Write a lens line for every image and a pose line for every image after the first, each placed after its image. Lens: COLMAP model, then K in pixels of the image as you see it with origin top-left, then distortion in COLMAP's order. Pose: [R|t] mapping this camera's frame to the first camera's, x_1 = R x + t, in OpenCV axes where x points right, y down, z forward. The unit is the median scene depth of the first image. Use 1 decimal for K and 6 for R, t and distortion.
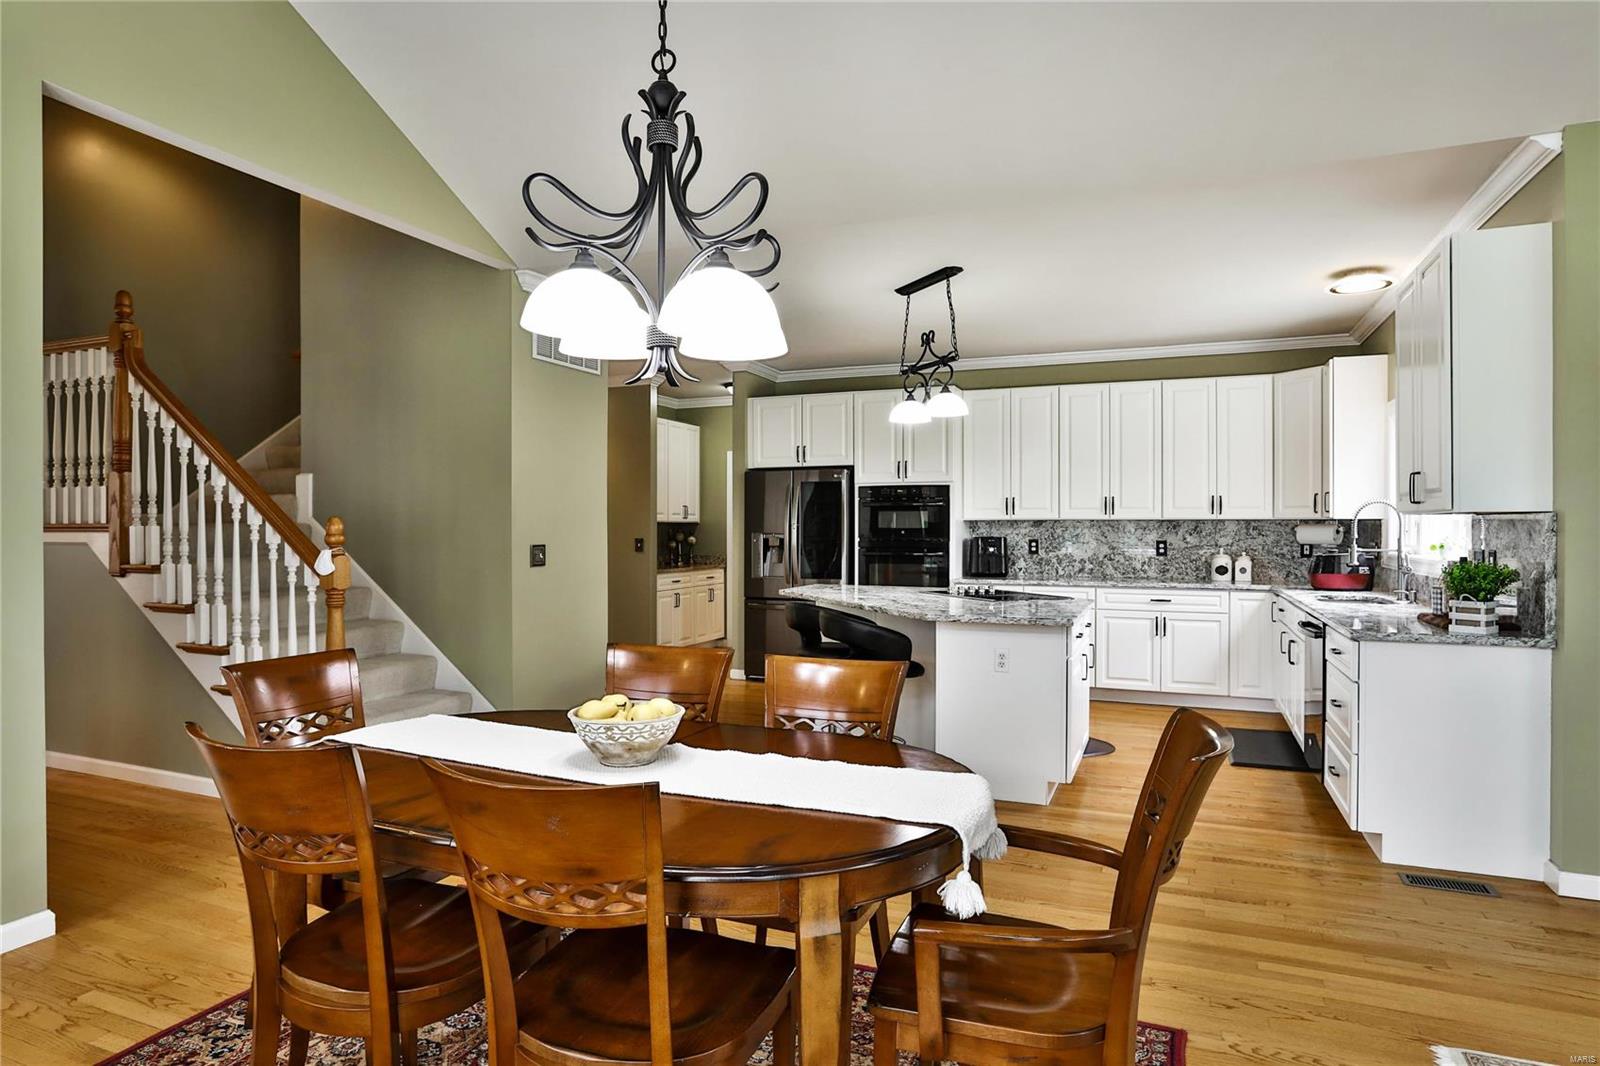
lens RADIAL K [[925.5, 0, 794.6], [0, 925.5, 530.7], [0, 0, 1]] dist [-0.027466, 0.000264]
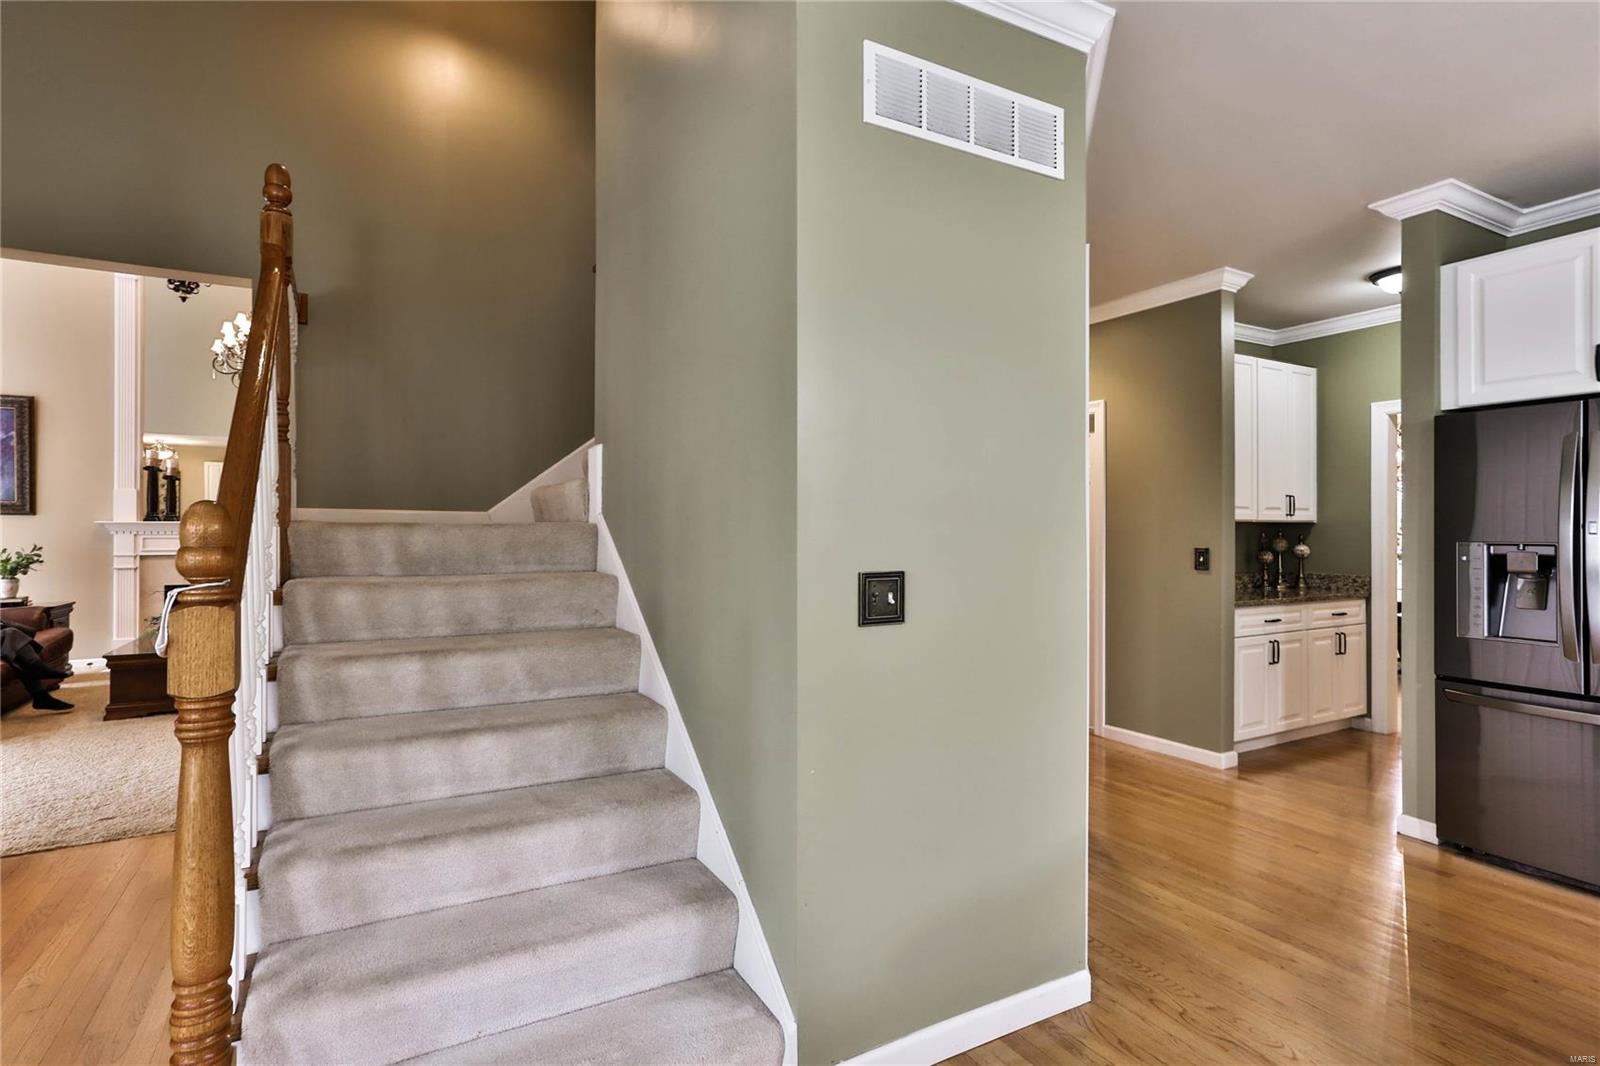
lens RADIAL K [[810.8, 0, 772.1], [0, 810.8, 530.6], [0, 0, 1]] dist [-0.058355, 0.038609]
pose [[0.770127, 0.001636, -0.637889, -0.059633], [-0.003148, 0.999994, -0.001236, -0.001986], [0.637883, 0.002960, 0.770128, 0.486859]]
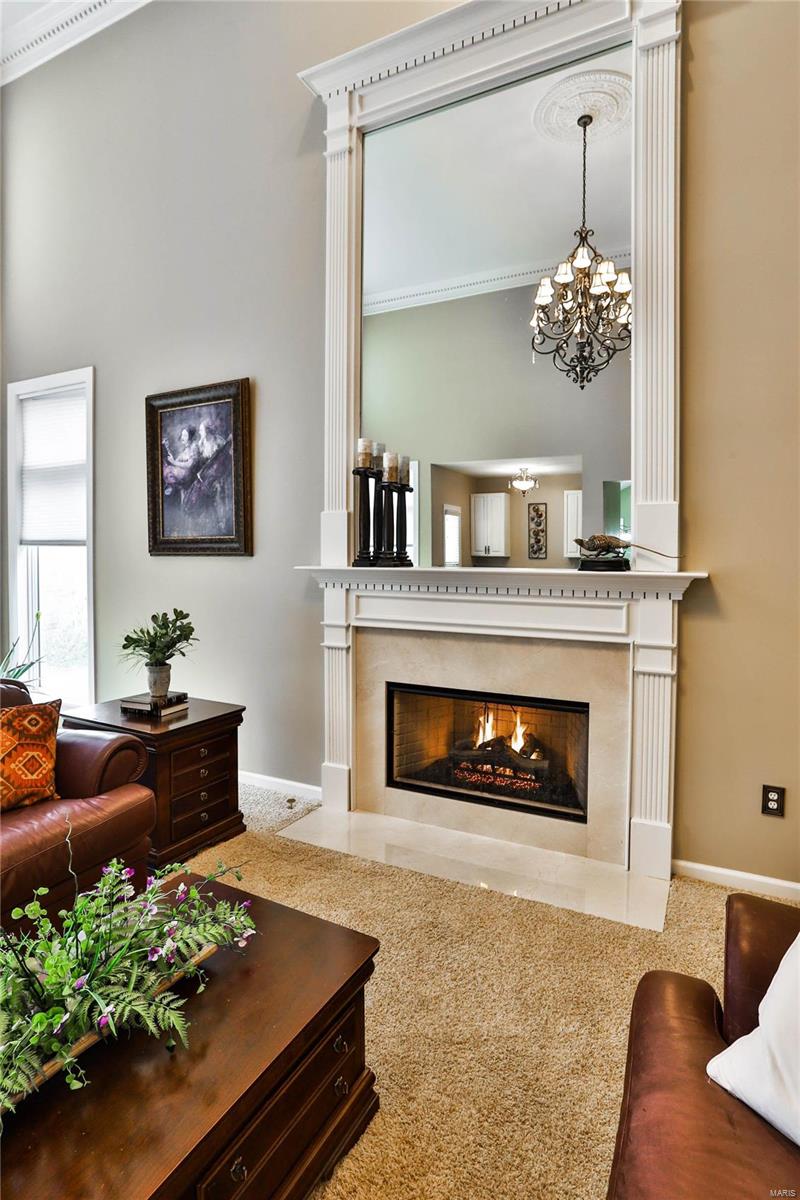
lens RADIAL K [[608.1, 0, 400.5], [0, 608.1, 564.9], [0, 0, 1]] dist [-0.058355, 0.038609]
pose [[-0.069305, 0.026611, -0.997241, -0.792757], [-0.003290, 0.999633, 0.026903, -0.023001], [0.997590, 0.005145, -0.069192, 0.778644]]
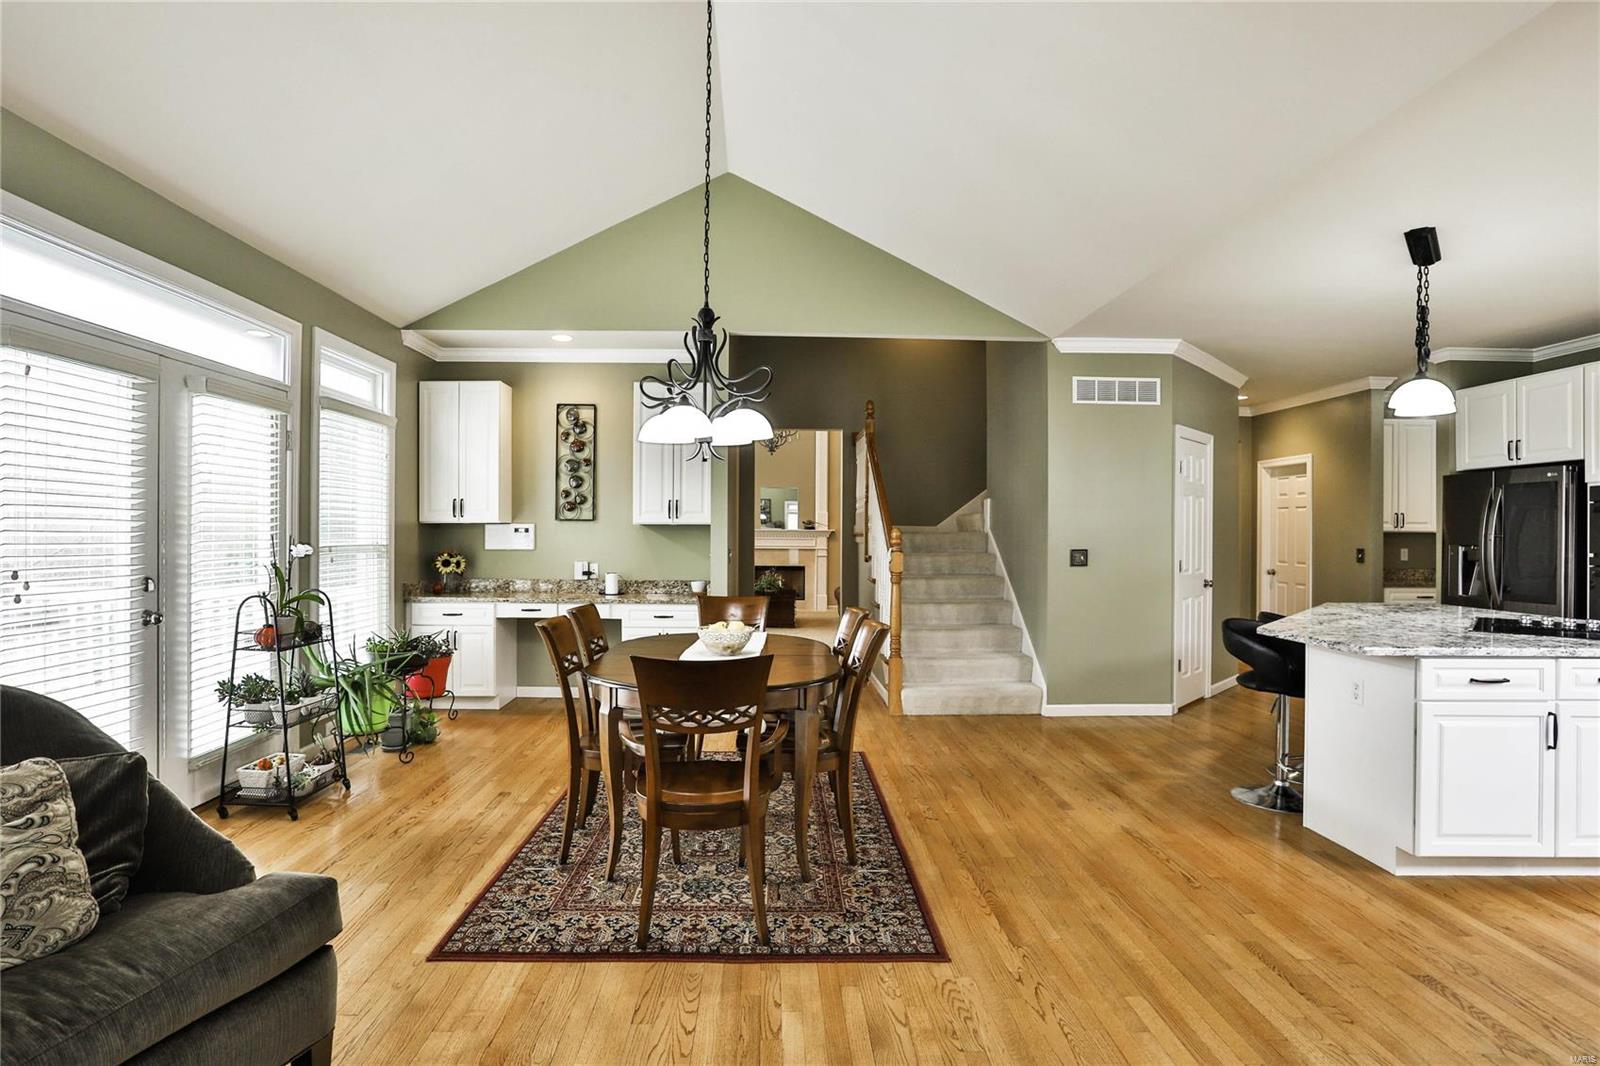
lens RADIAL K [[827.5, 0, 791.1], [0, 827.5, 528.9], [0, 0, 1]] dist [-0.062148, 0.041663]
pose [[0.416338, -0.001712, -0.909208, 0.415082], [-0.010592, 0.999921, -0.006733, -0.000761], [0.909148, 0.012434, 0.416287, 0.116893]]
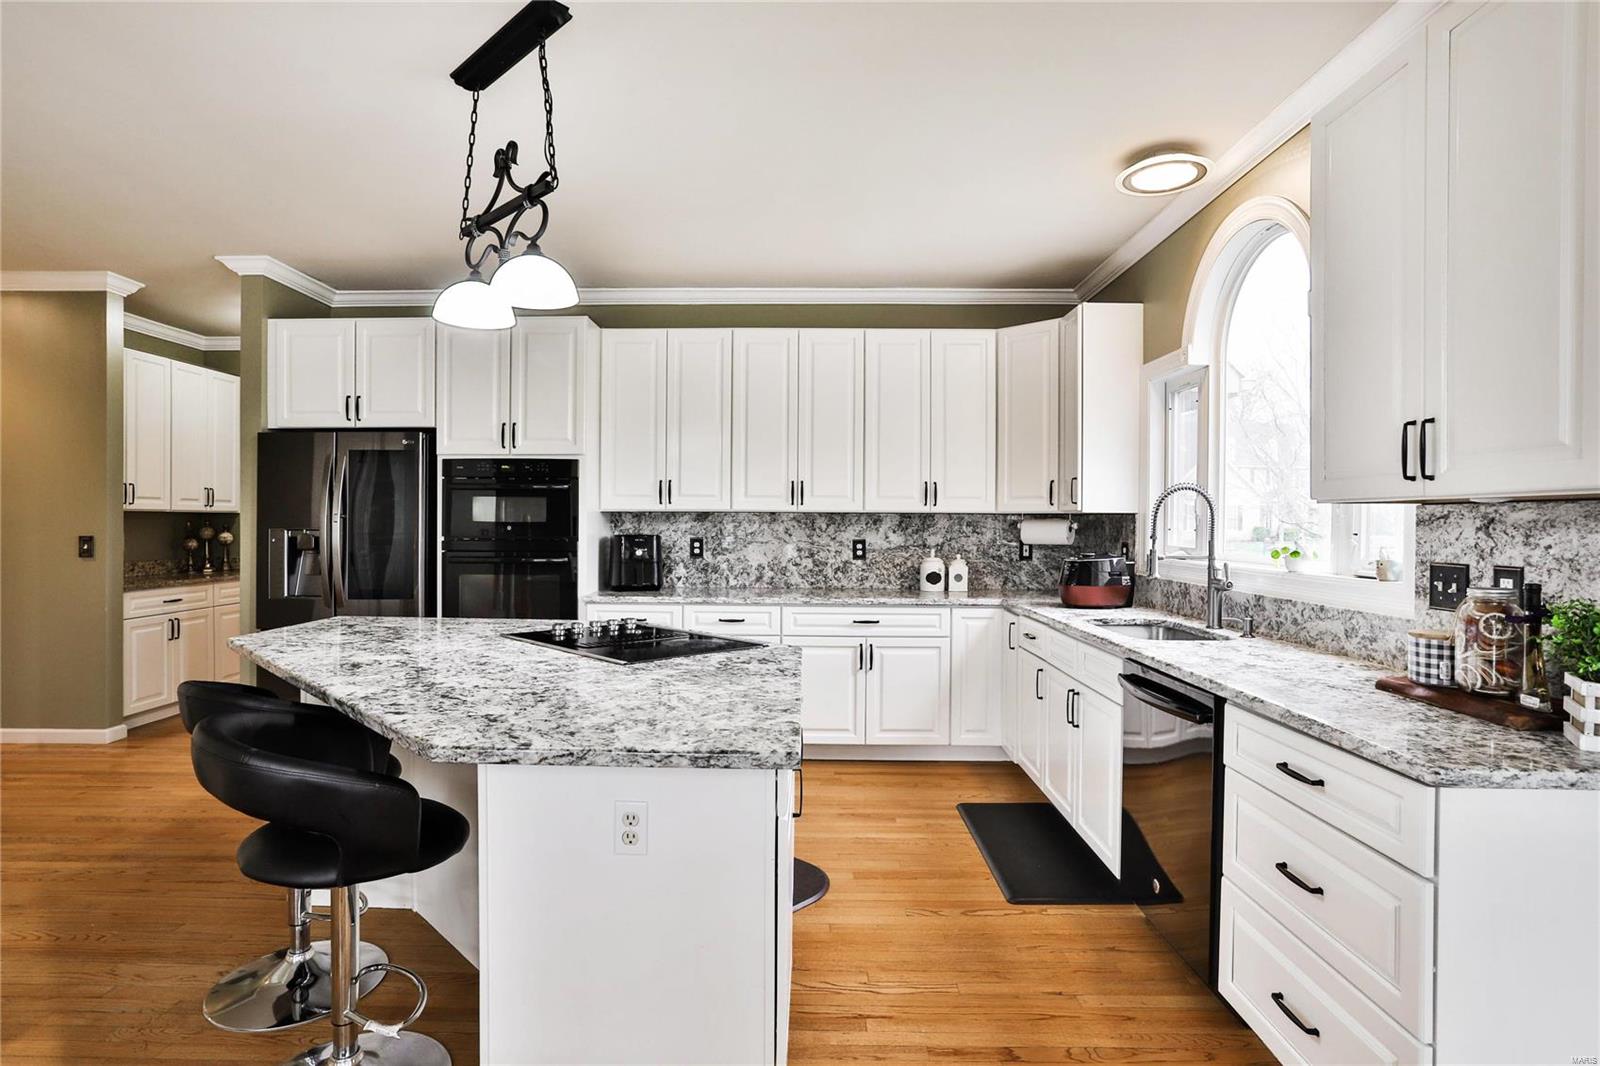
lens RADIAL K [[827.5, 0, 791.1], [0, 827.5, 528.9], [0, 0, 1]] dist [-0.062148, 0.041663]
pose [[0.932072, 0.001912, 0.362267, 0.091792], [-0.003794, 0.999983, 0.004484, -0.001082], [-0.362252, -0.005554, 0.932064, 0.366107]]
